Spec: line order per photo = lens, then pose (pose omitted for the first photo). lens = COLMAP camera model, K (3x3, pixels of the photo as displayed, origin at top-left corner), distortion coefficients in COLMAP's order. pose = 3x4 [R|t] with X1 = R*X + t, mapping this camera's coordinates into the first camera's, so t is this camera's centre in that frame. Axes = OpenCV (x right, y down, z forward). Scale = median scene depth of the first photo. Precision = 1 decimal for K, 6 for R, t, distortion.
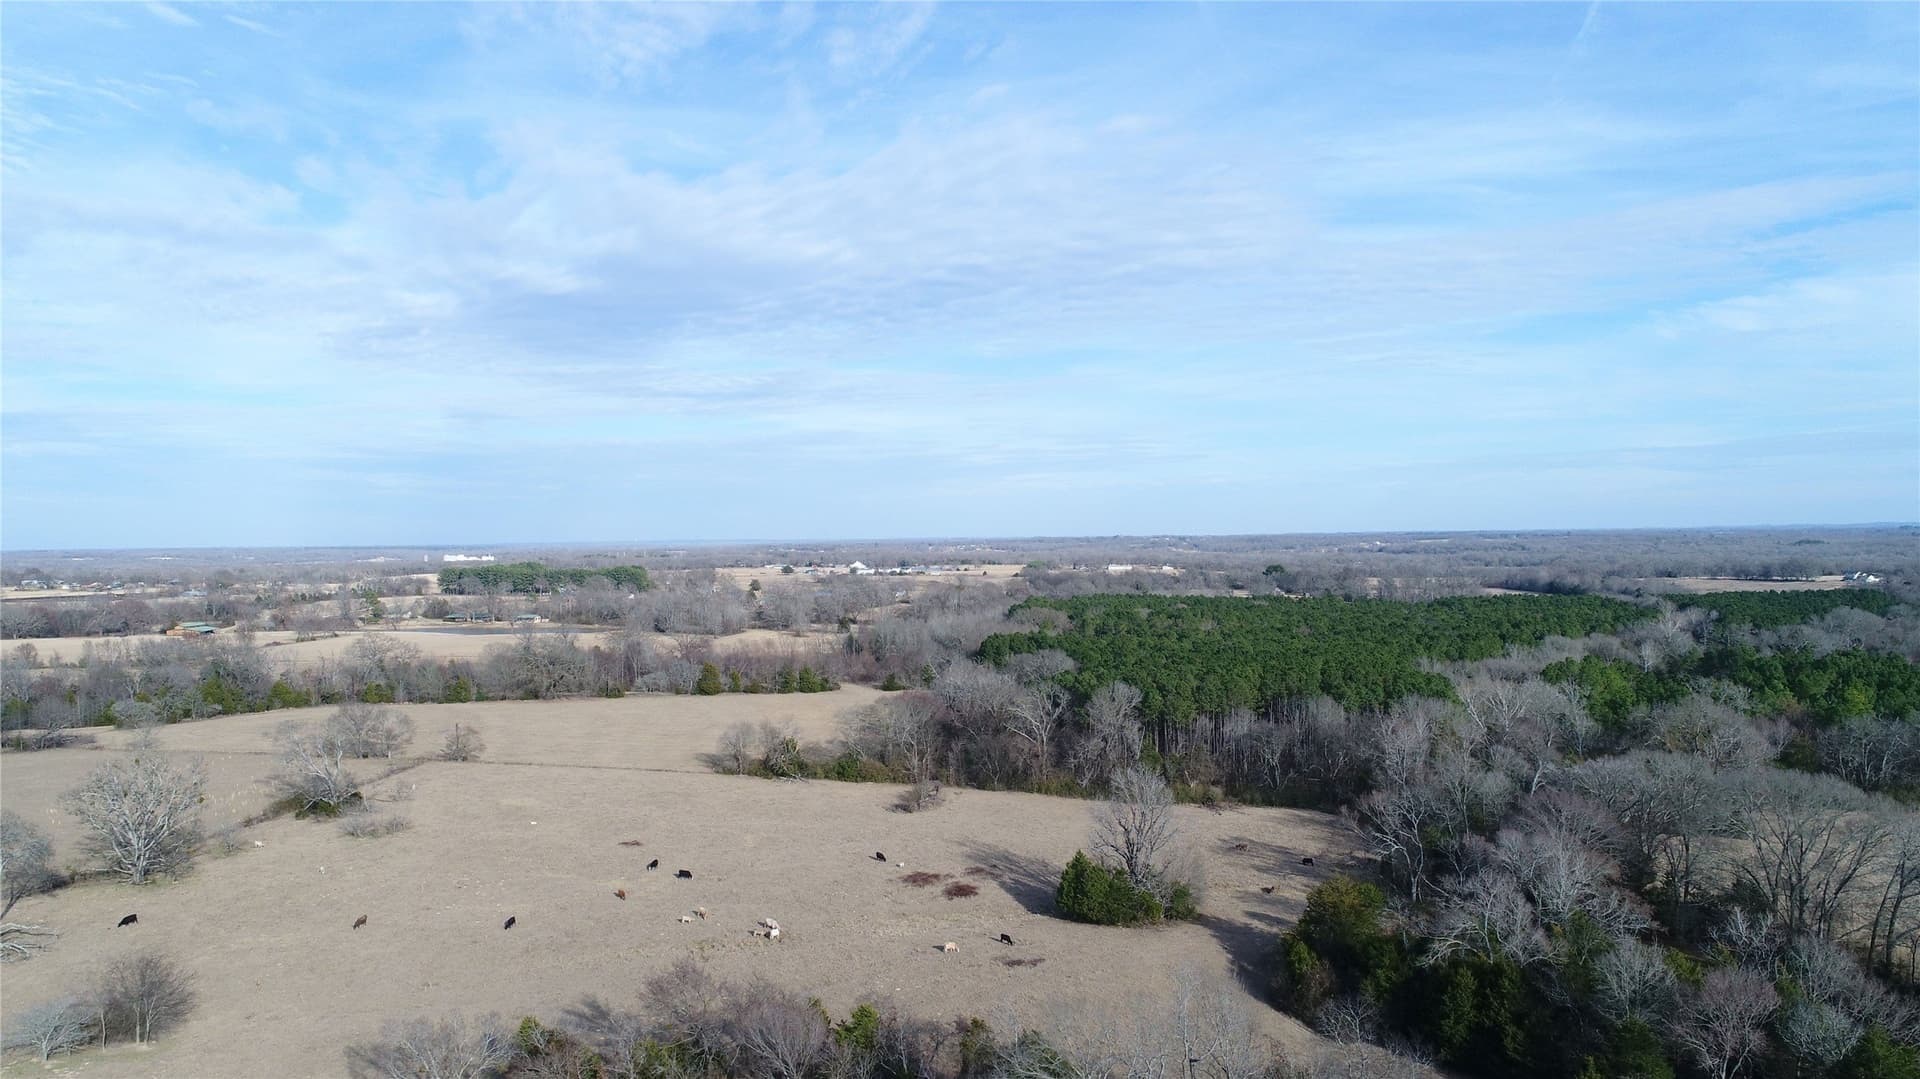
lens RADIAL K [[1288.5, 0, 957.8], [0, 1288.5, 544.3], [0, 0, 1]] dist [-0.002322, 0.005048]
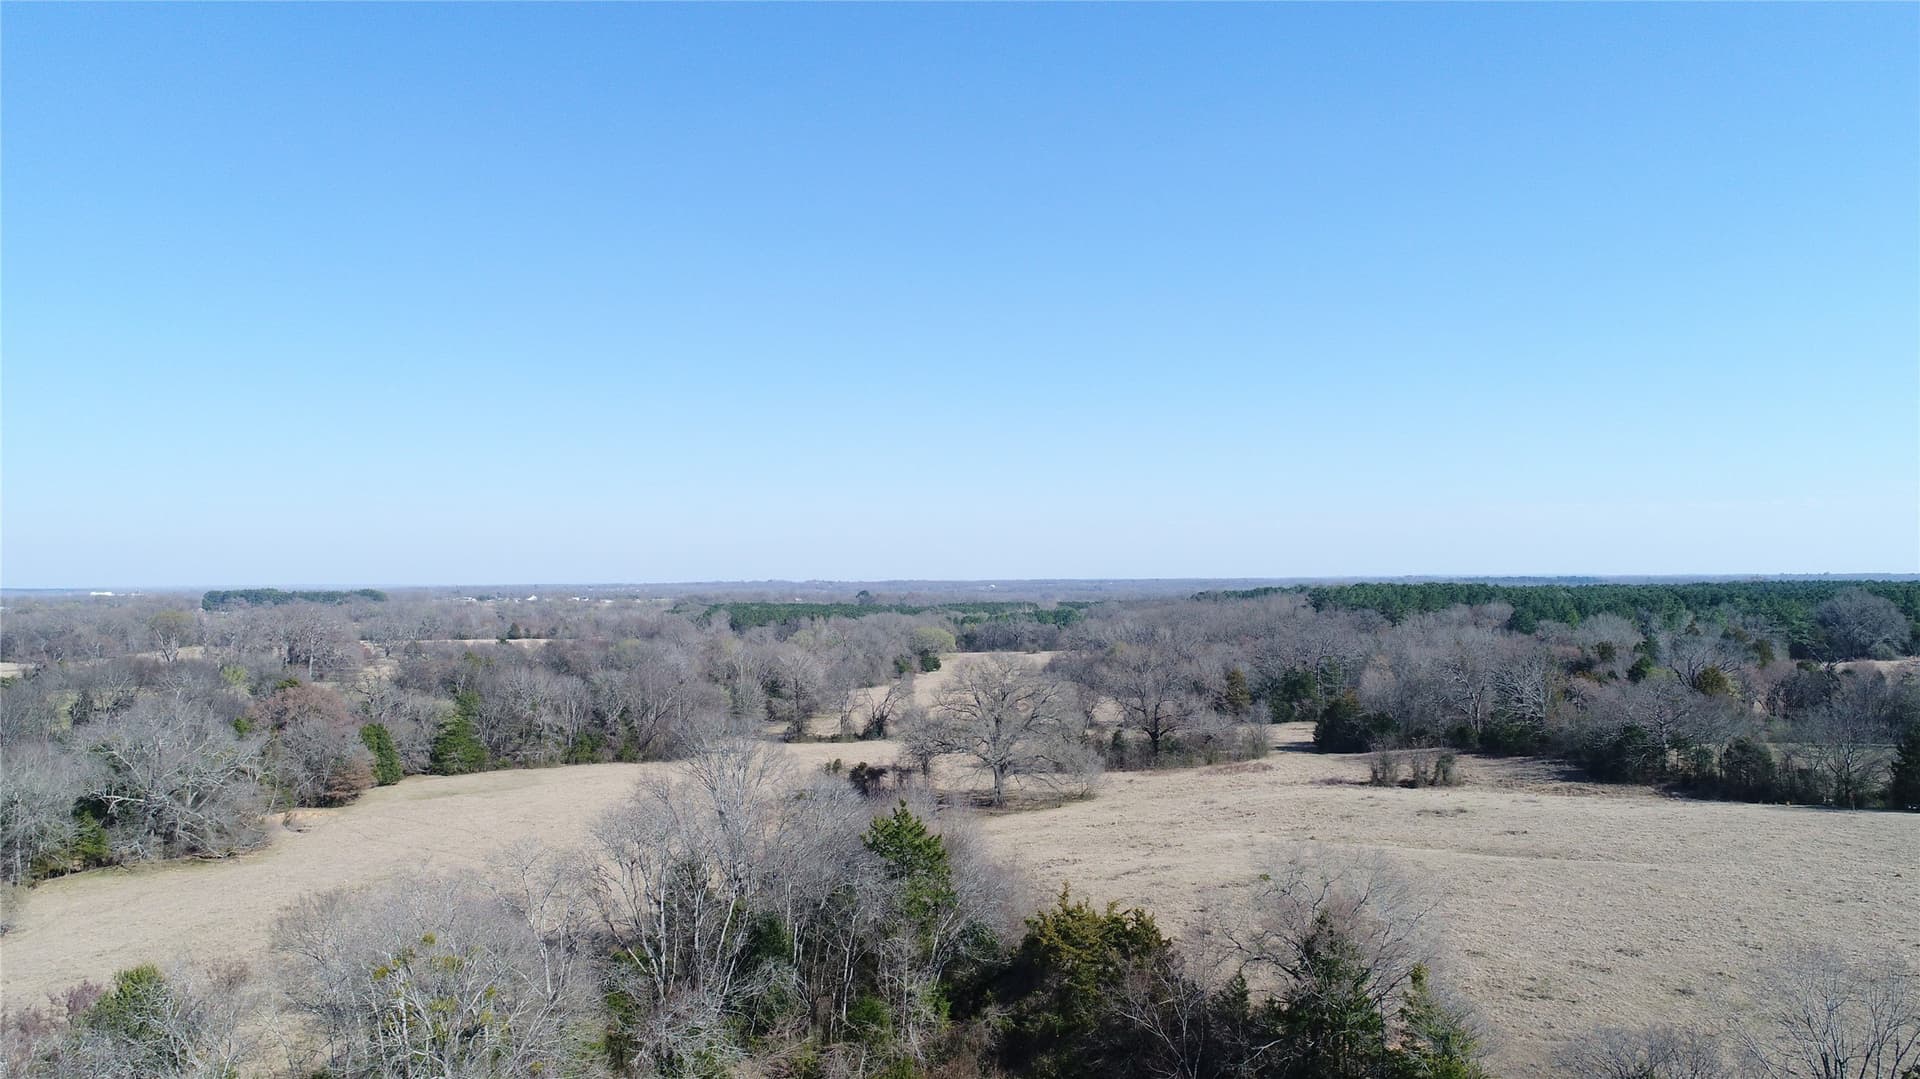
lens RADIAL K [[1288.5, 0, 957.8], [0, 1288.5, 544.3], [0, 0, 1]] dist [-0.002322, 0.005048]
pose [[0.965750, 0.012690, 0.259166, -0.054506], [-0.003190, 0.999309, -0.037043, 0.044034], [-0.259456, 0.034947, 0.965122, -1.003458]]
